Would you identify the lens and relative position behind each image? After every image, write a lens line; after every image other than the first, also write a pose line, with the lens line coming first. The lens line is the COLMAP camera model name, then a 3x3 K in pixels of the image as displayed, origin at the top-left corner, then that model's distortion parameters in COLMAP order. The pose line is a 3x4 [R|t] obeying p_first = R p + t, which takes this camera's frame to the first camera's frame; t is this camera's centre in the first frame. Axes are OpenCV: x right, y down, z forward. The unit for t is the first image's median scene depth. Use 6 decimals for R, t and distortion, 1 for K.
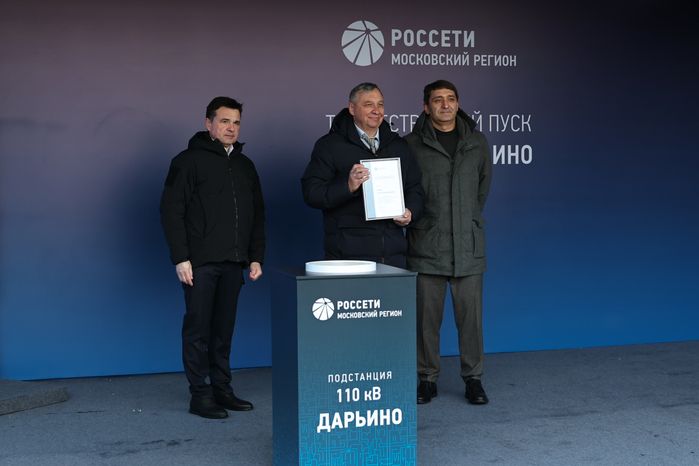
lens RADIAL K [[698.5, 0, 349.5], [0, 698.5, 233.0], [0, 0, 1]] dist [-0.008571, -0.009773]
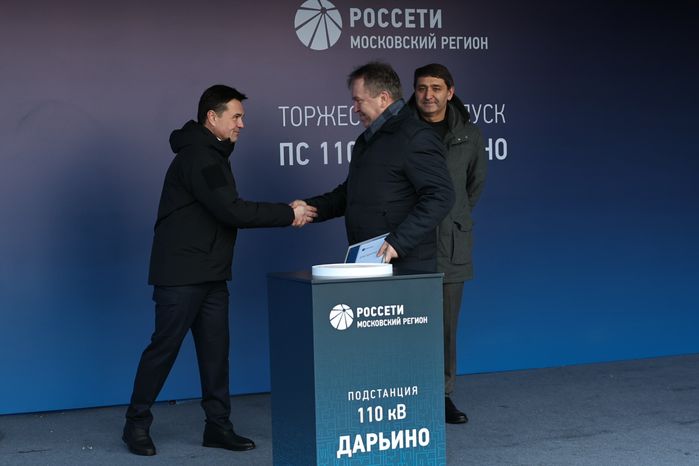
lens RADIAL K [[799.1, 0, 261.5], [0, 799.1, 259.8], [0, 0, 1]] dist [-0.003101, -0.019395]
pose [[0.998649, -0.022778, 0.046703, -0.133390], [0.022589, 0.999734, 0.004563, 0.022037], [-0.046794, -0.003501, 0.998898, 0.001867]]
